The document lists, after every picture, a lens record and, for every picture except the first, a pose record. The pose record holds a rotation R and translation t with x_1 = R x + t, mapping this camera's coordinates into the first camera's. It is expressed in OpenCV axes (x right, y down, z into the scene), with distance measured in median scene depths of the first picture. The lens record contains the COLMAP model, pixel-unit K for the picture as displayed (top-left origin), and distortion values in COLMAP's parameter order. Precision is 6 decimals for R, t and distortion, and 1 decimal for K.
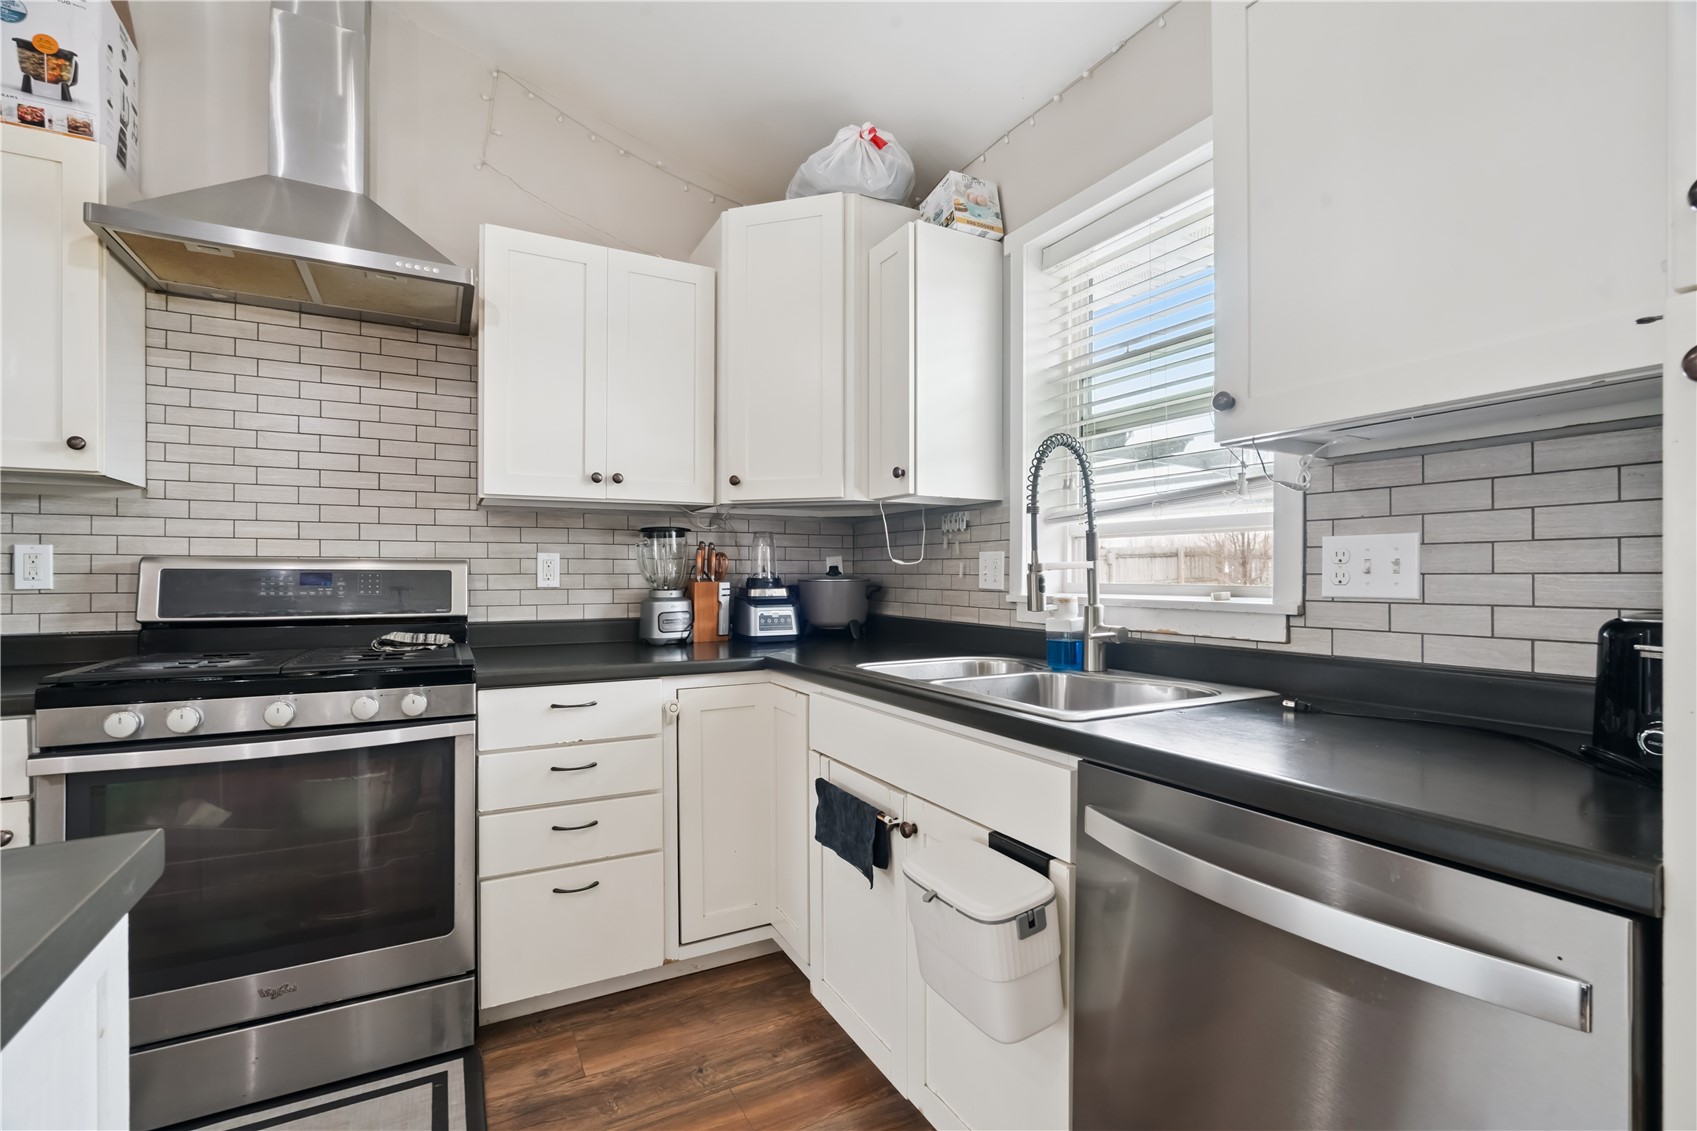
lens RADIAL K [[765.3, 0, 852.4], [0, 765.3, 573.0], [0, 0, 1]] dist [-0.001258, 0.000363]
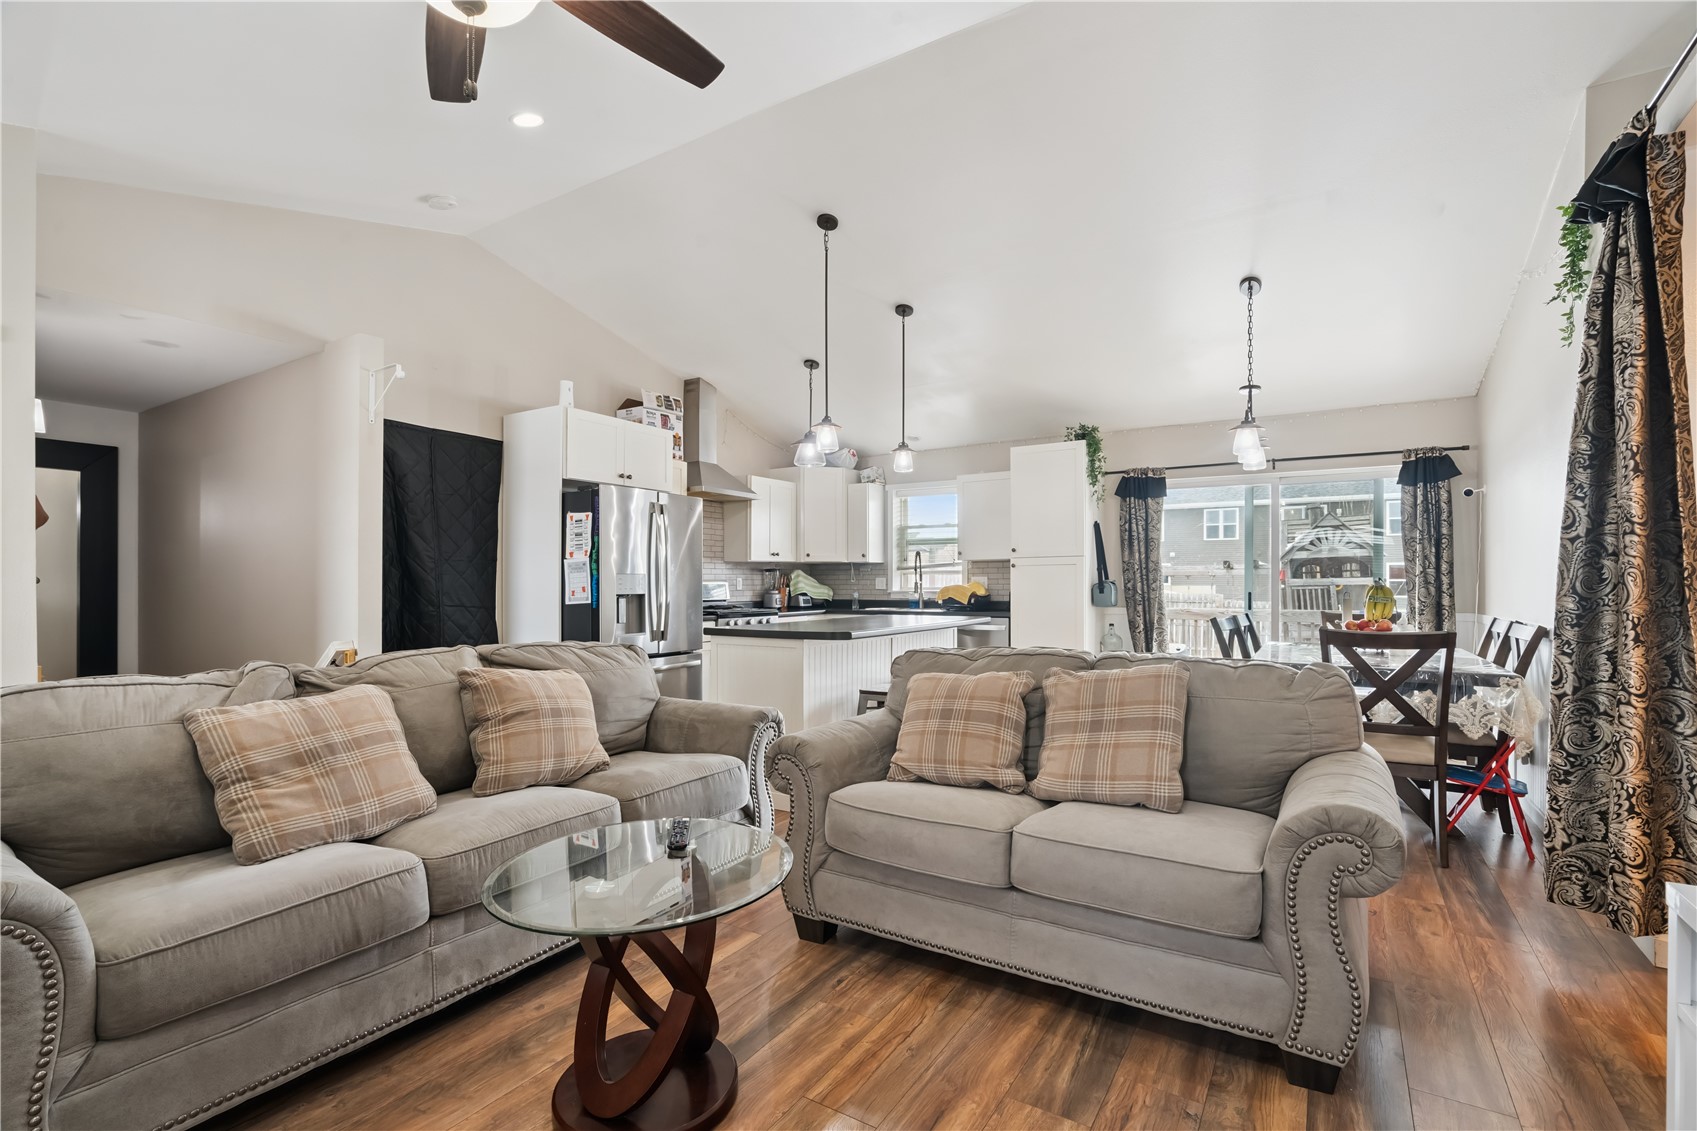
lens RADIAL K [[779.3, 0, 848.4], [0, 779.3, 584.6], [0, 0, 1]] dist [-0.002595, 0.000000]
pose [[0.872186, -0.005192, 0.489147, -1.703244], [0.002658, 0.999979, 0.005875, -0.019708], [-0.489167, -0.003824, 0.872182, -2.015851]]
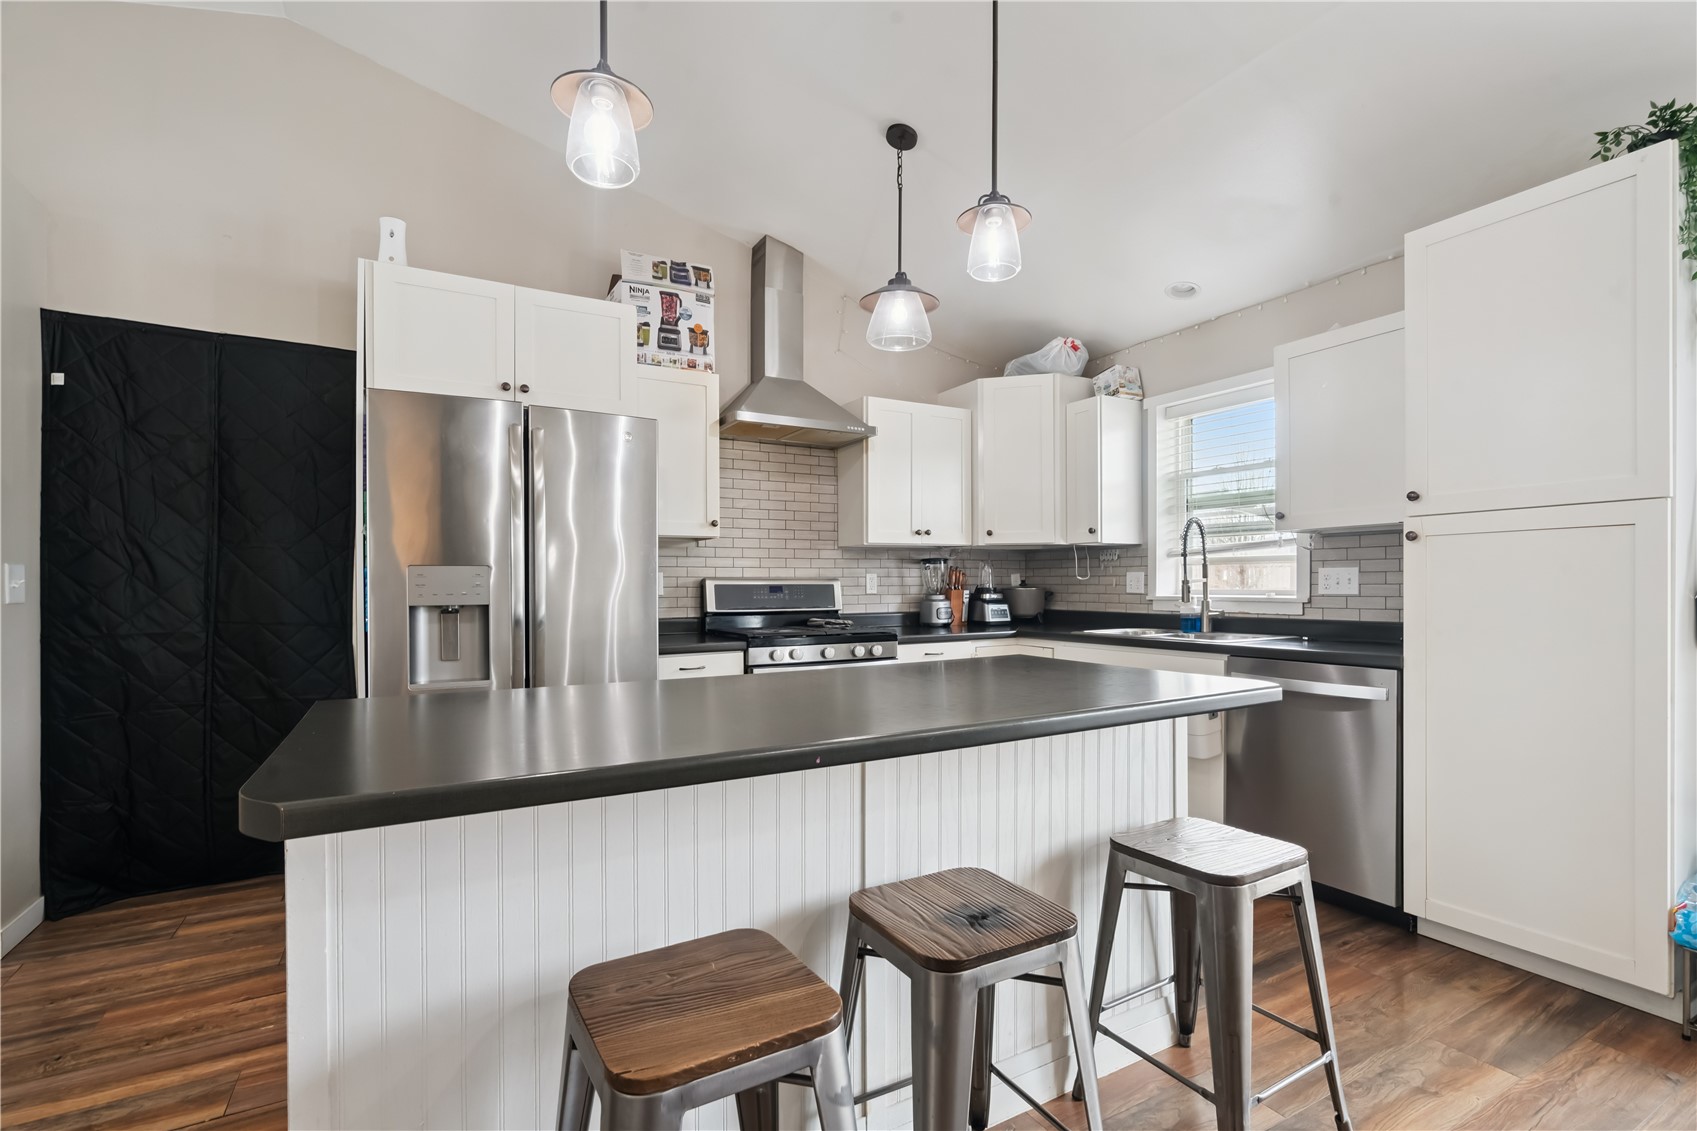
lens RADIAL K [[779.3, 0, 848.4], [0, 779.3, 584.6], [0, 0, 1]] dist [-0.002595, 0.000000]
pose [[0.999898, -0.005385, 0.013199, -0.549487], [0.005336, 0.999979, 0.003704, -0.009609], [-0.013219, -0.003633, 0.999906, -0.874893]]
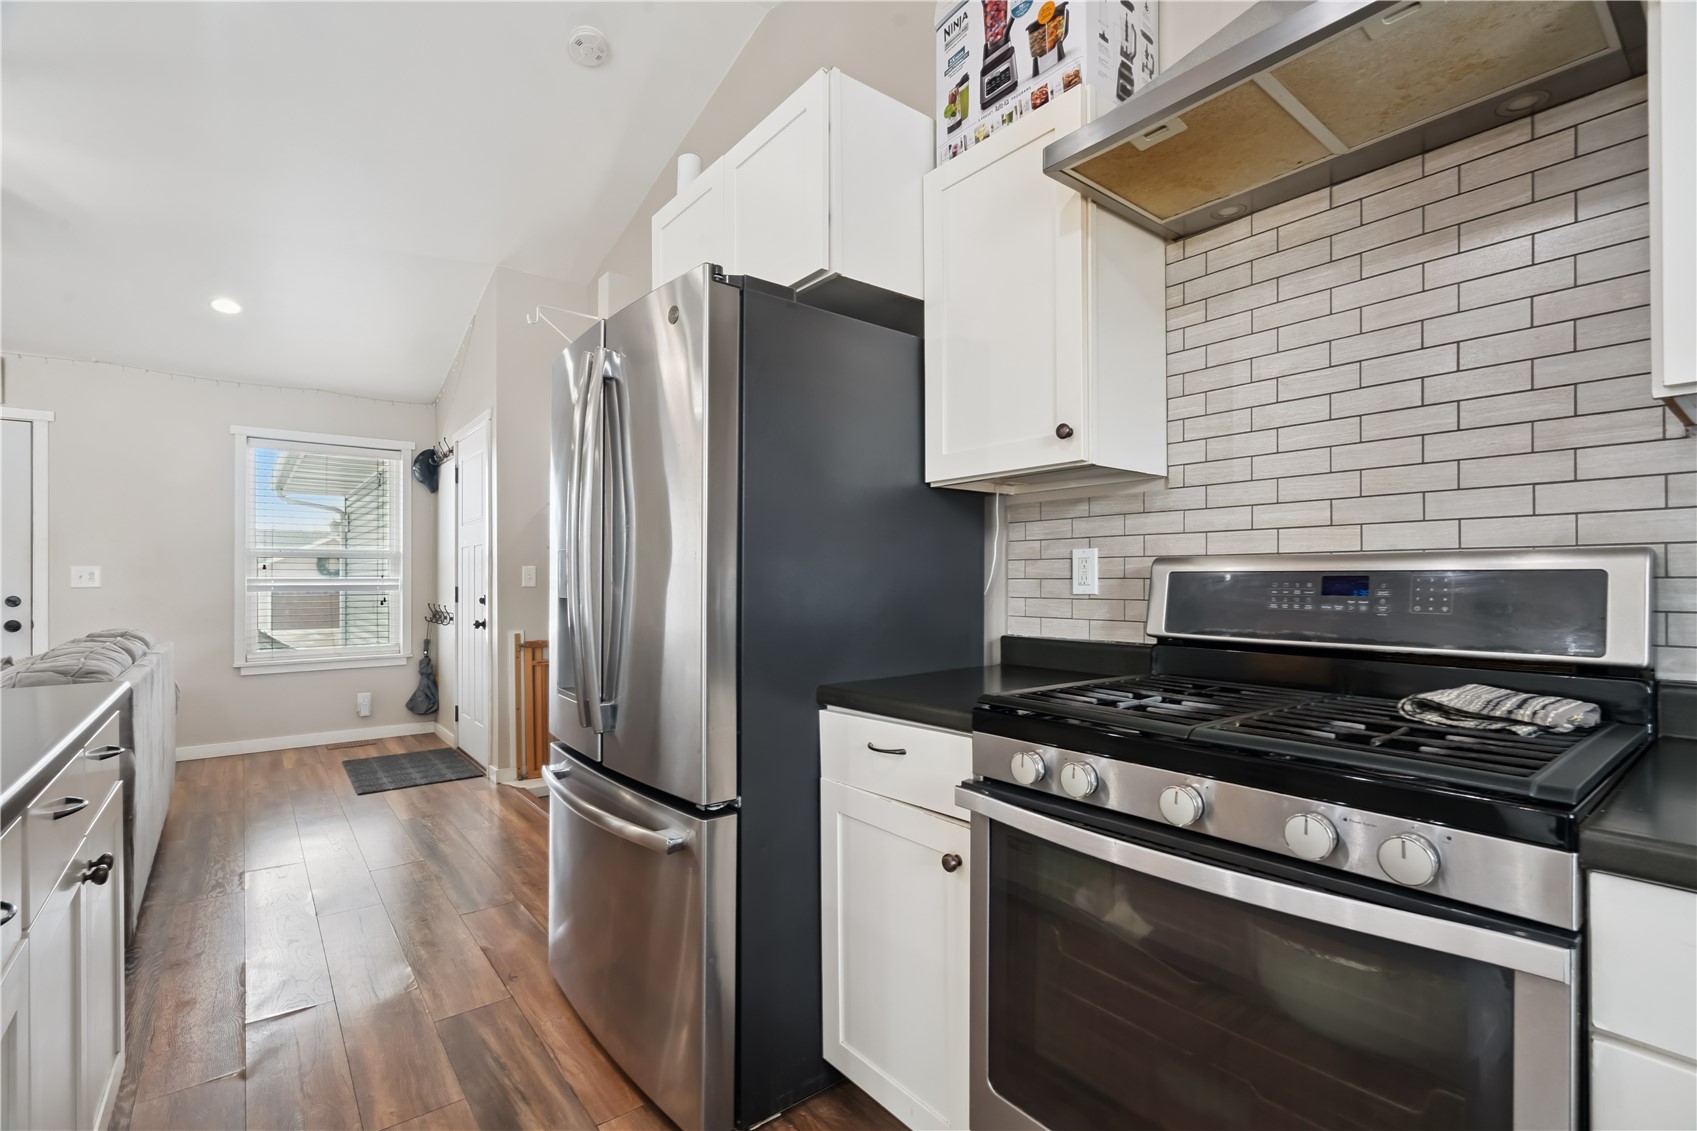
lens RADIAL K [[765.3, 0, 852.4], [0, 765.3, 573.0], [0, 0, 1]] dist [-0.001258, 0.000363]
pose [[0.176387, -0.010329, -0.984267, -0.145959], [0.001606, 0.999947, -0.010206, 0.003190], [0.984320, 0.000219, 0.176394, 0.481578]]
